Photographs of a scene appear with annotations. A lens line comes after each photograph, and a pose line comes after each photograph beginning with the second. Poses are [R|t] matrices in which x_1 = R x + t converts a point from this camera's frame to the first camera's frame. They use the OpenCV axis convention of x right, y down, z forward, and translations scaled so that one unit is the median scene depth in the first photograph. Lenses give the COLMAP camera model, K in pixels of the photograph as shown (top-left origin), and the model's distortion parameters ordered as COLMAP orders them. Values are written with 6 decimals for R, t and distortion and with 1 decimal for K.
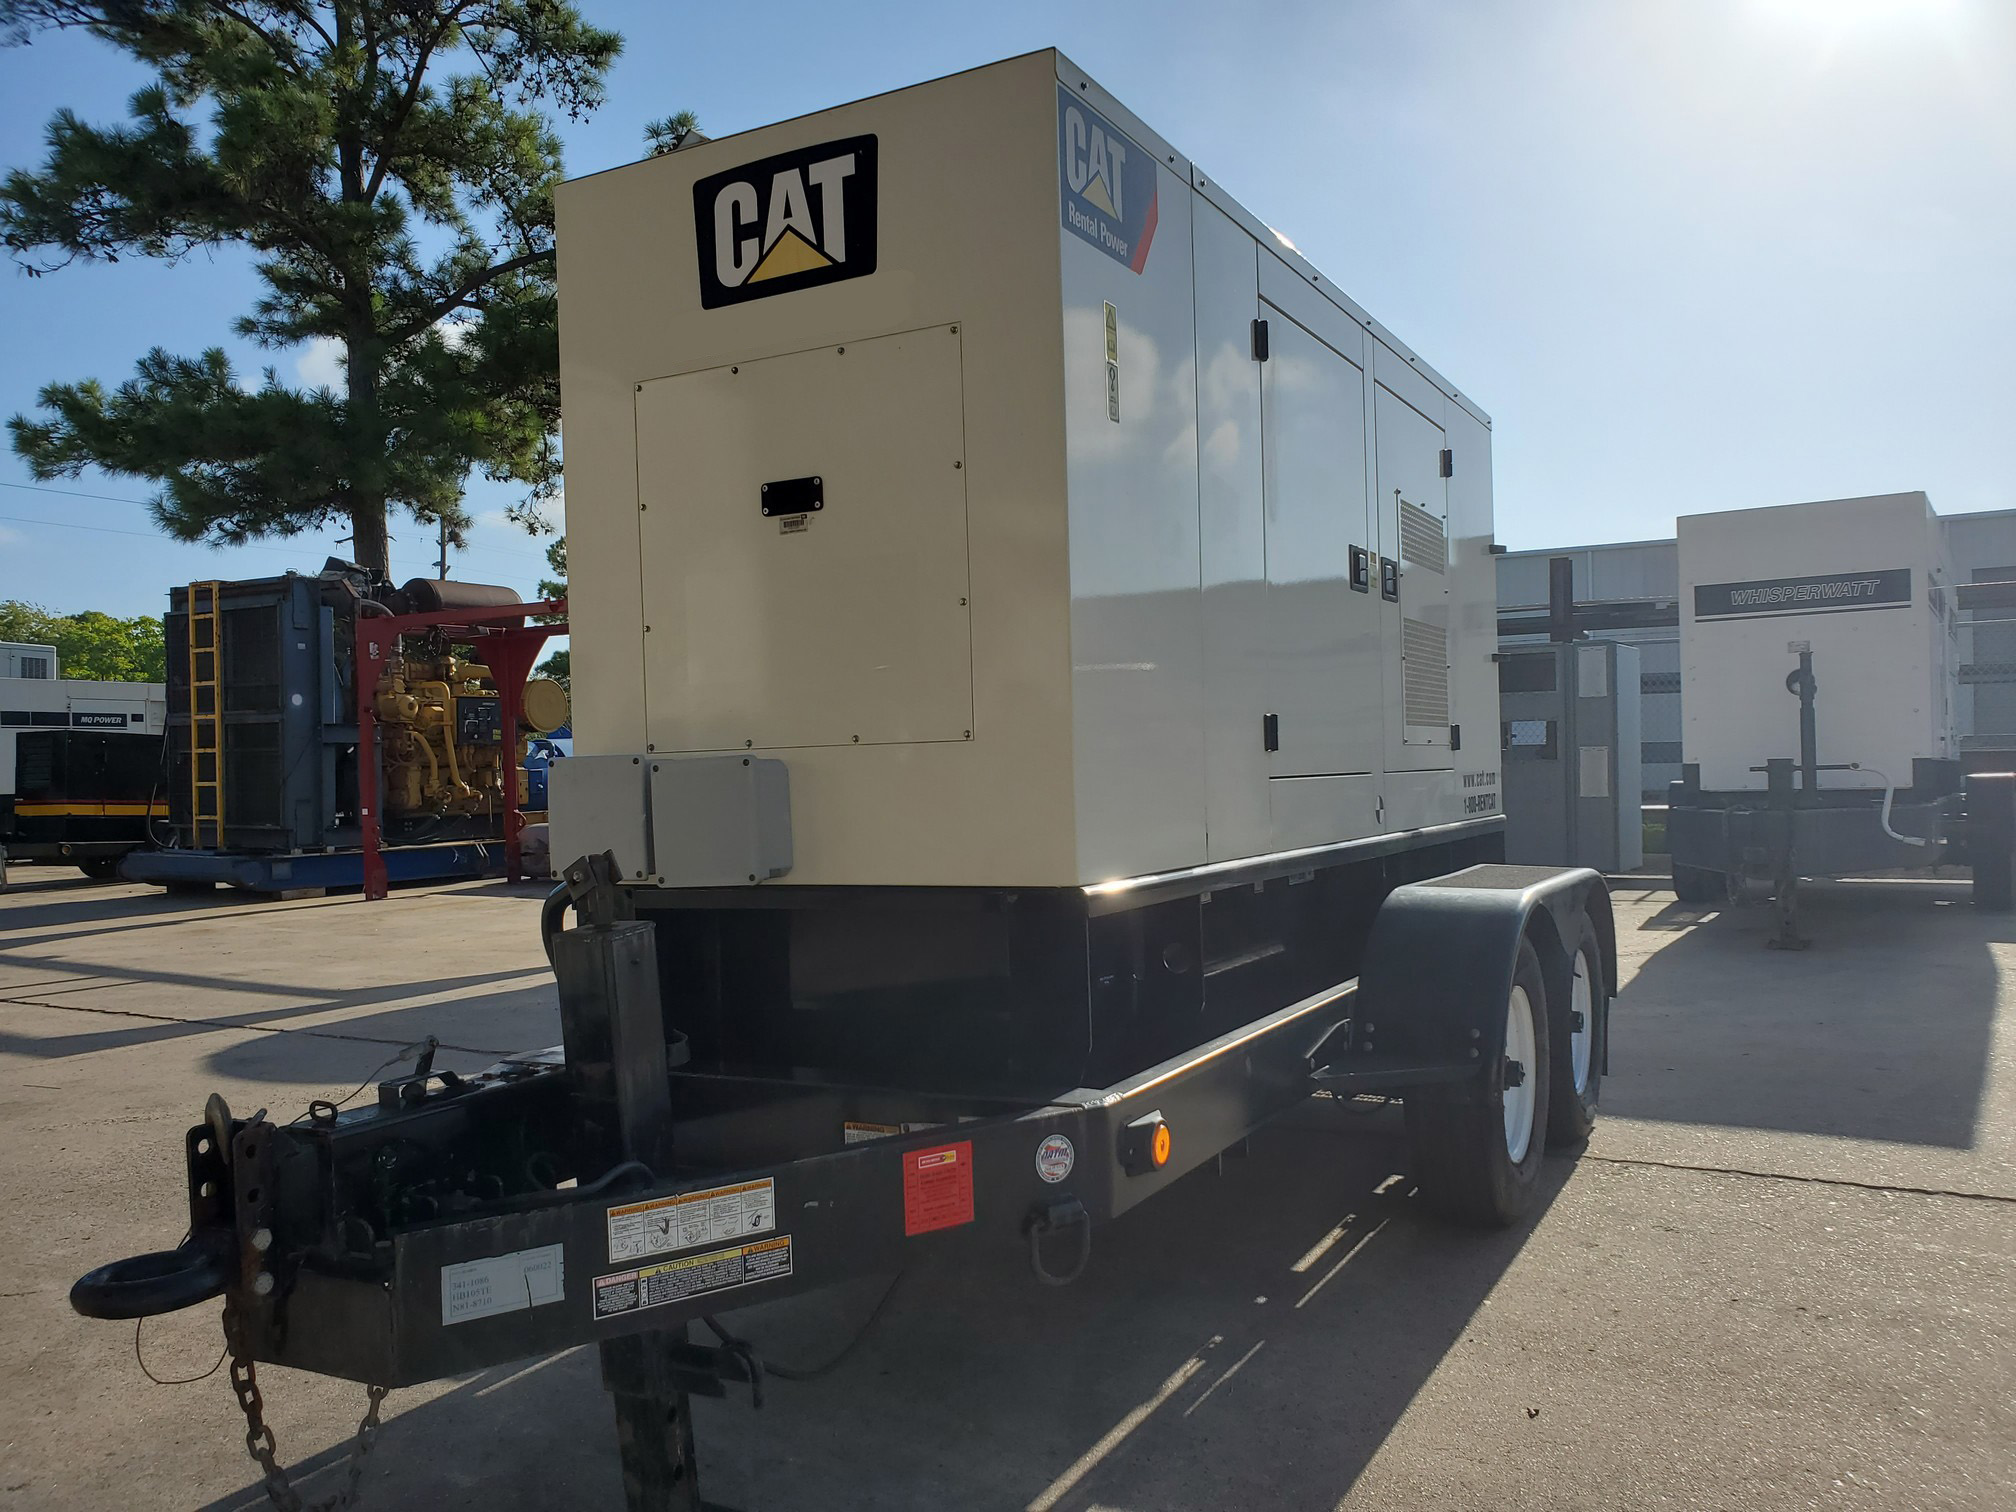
lens RADIAL K [[1574.3, 0, 1019.9], [0, 1574.3, 752.7], [0, 0, 1]] dist [0.046099, -0.047500]
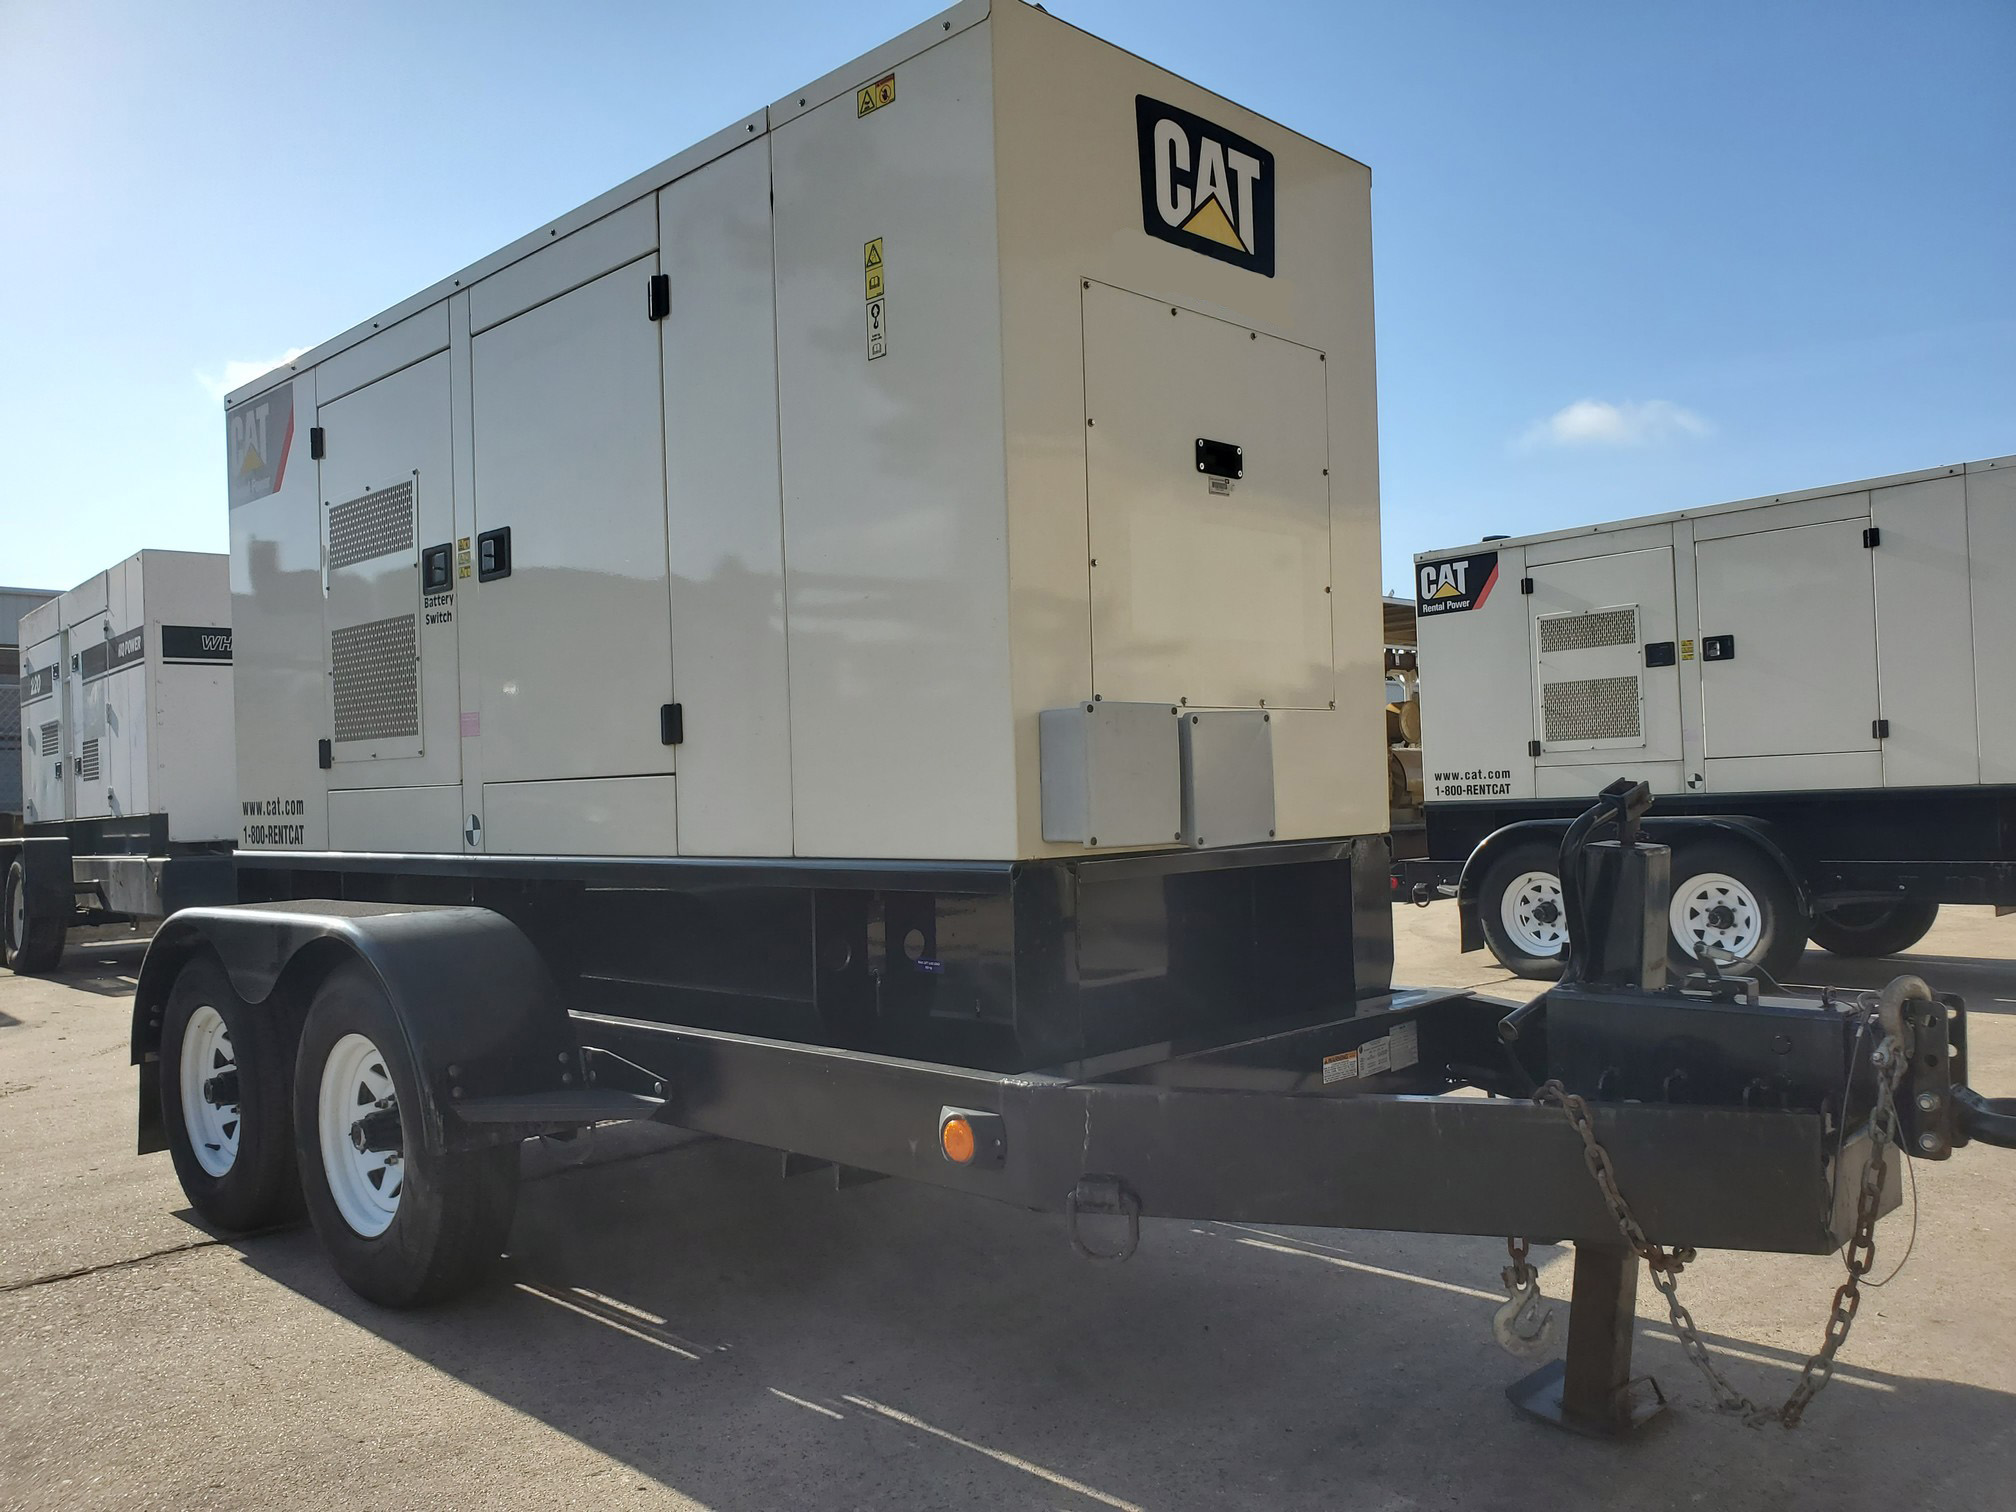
lens RADIAL K [[1574.3, 0, 1005.0], [0, 1574.3, 754.1], [0, 0, 1]] dist [0.046099, -0.047500]
pose [[0.278189, 0.041685, 0.959621, -1.139237], [0.010976, 0.998855, -0.046572, 0.071326], [-0.960464, 0.023488, 0.277413, 0.853154]]
